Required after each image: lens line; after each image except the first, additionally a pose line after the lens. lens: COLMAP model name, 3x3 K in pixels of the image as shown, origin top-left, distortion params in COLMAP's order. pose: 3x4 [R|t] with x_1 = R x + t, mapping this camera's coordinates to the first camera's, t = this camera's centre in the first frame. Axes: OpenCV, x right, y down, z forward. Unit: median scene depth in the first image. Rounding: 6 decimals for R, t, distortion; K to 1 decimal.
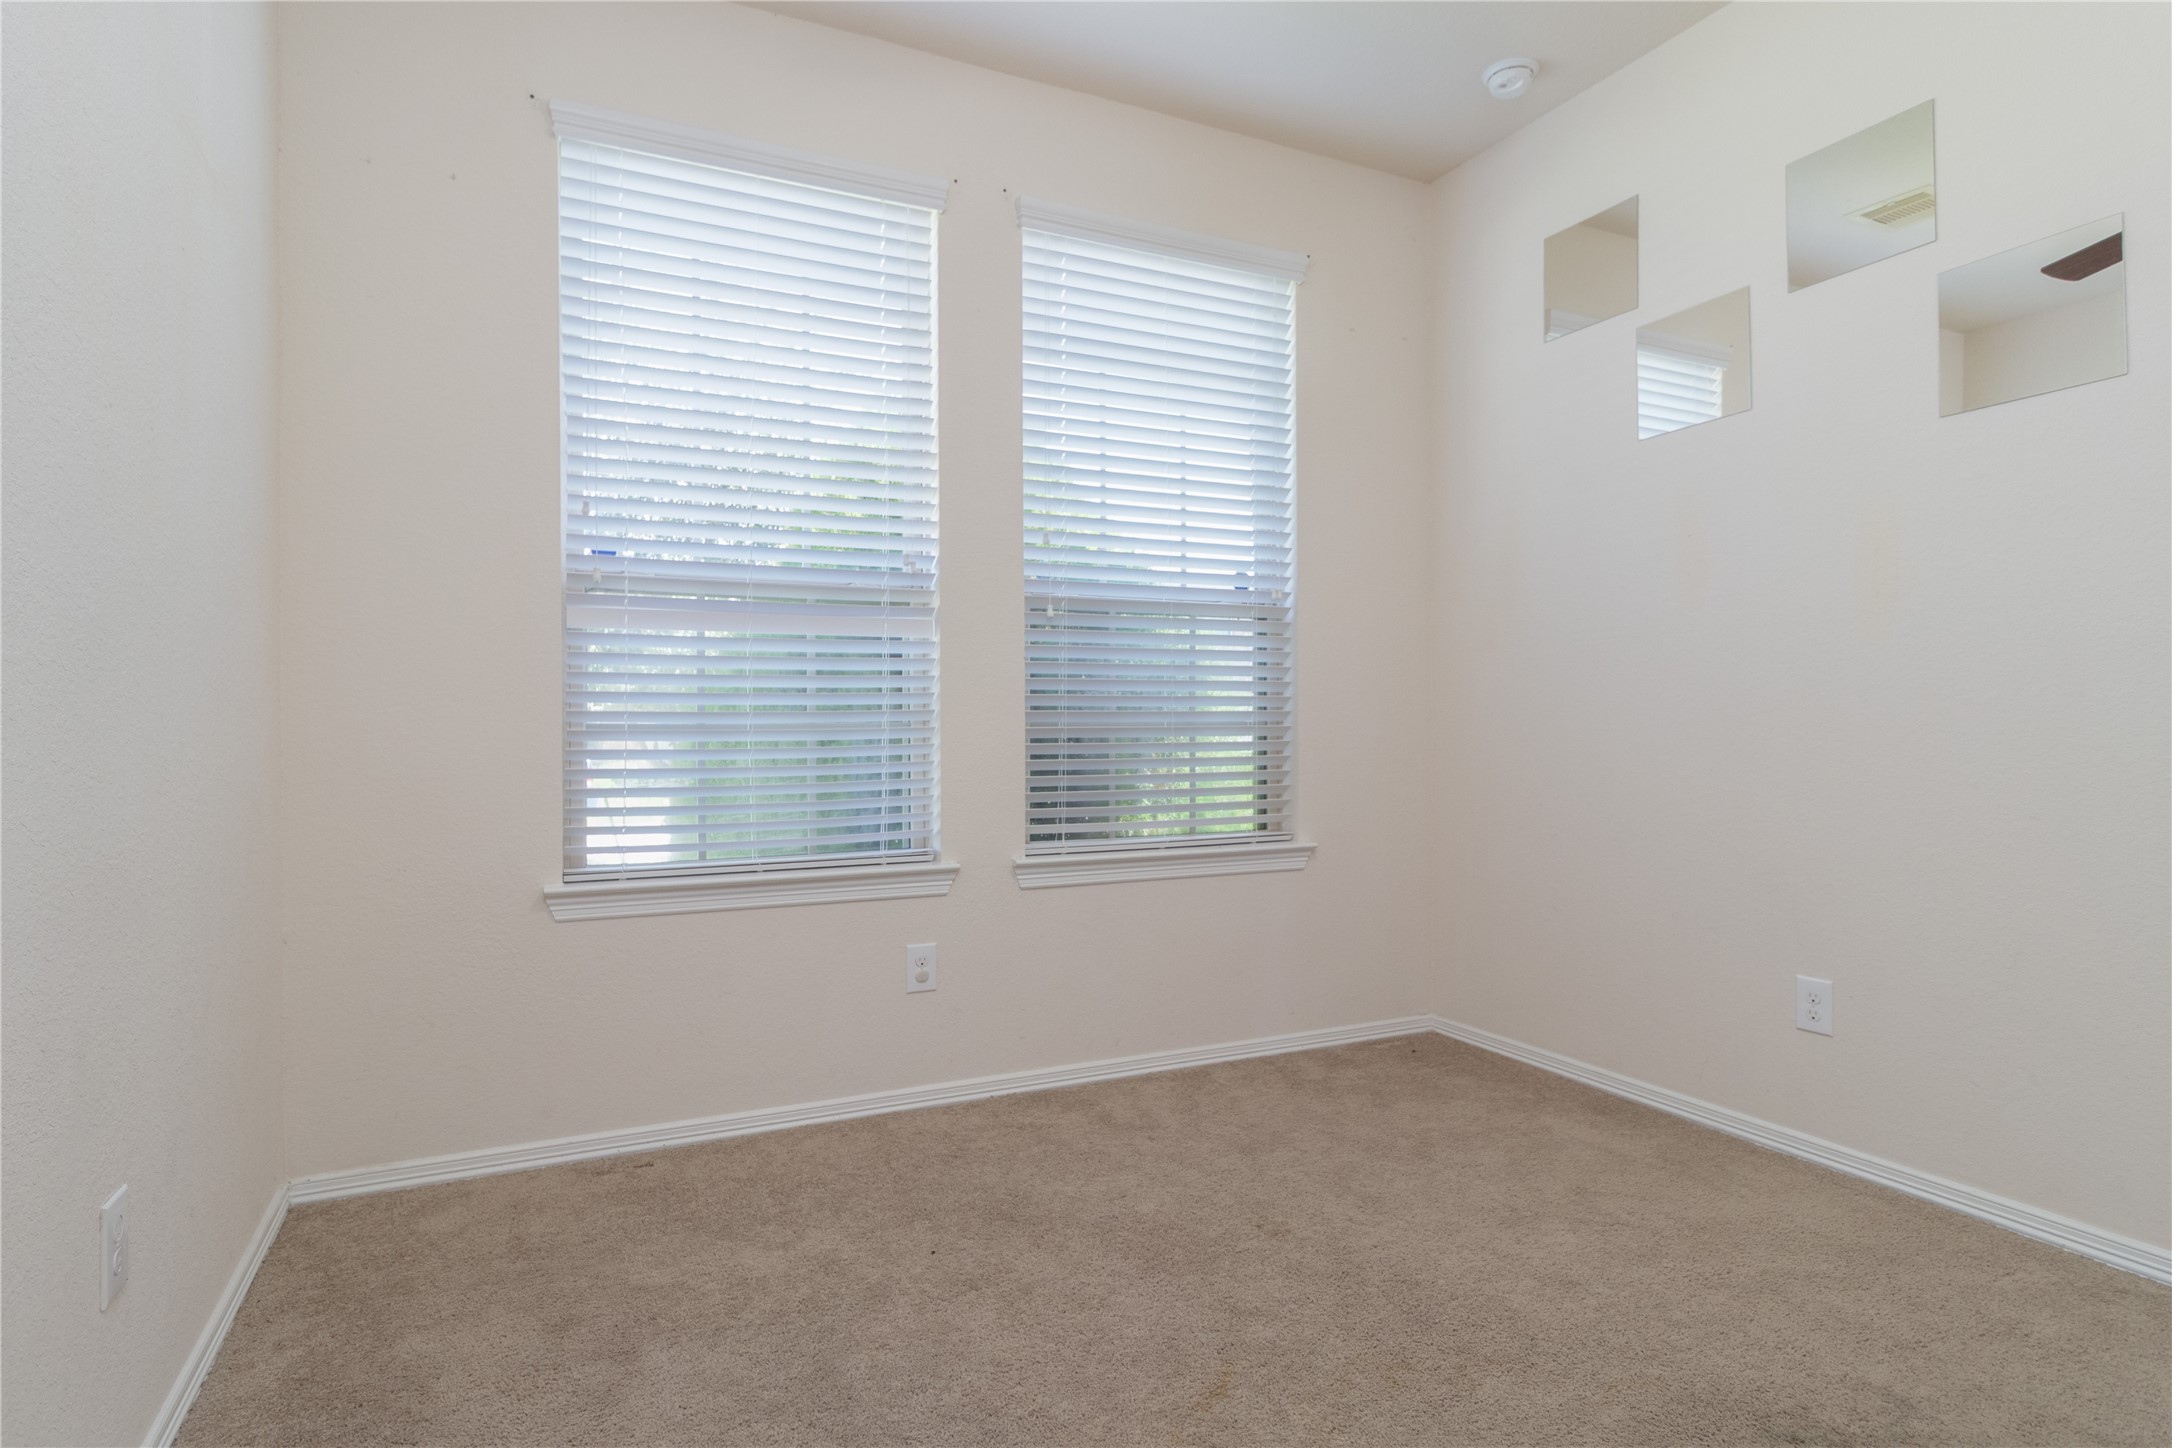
lens RADIAL K [[1090.1, 0, 1073.8], [0, 1090.1, 719.2], [0, 0, 1]] dist [0.001671, -0.000426]
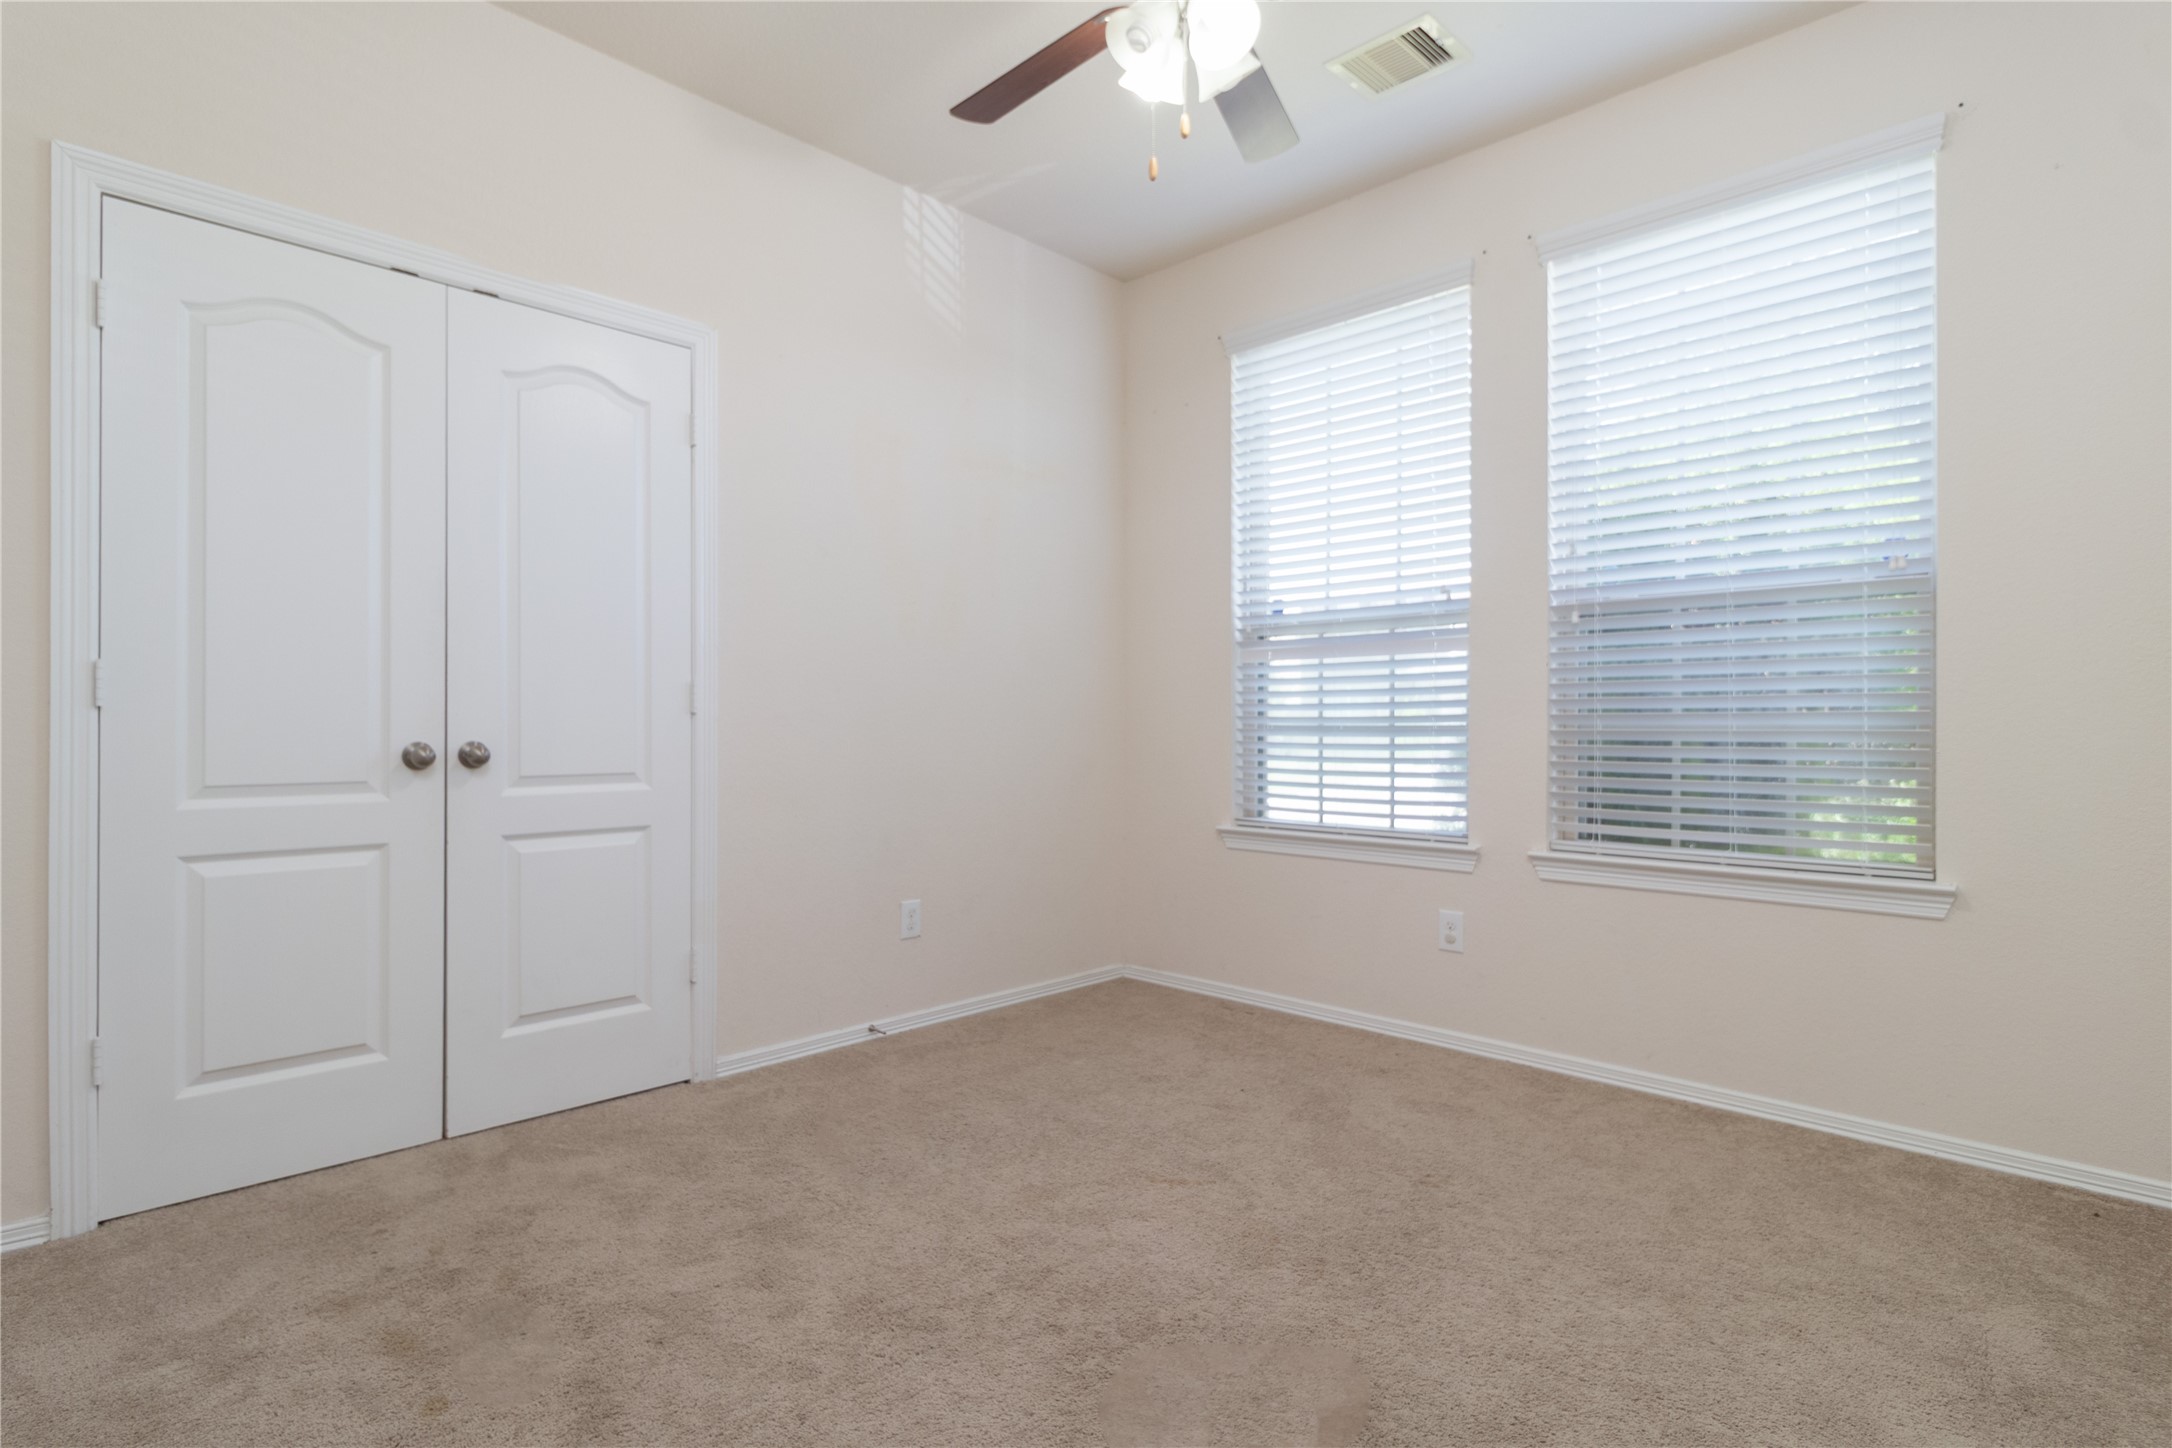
lens RADIAL K [[1092.0, 0, 1090.8], [0, 1092.0, 712.3], [0, 0, 1]] dist [0.003563, 0.000449]
pose [[0.362811, -0.006672, -0.931839, 0.787136], [0.002730, 0.999978, -0.006097, -0.003852], [0.931859, -0.000332, 0.362821, 0.193399]]
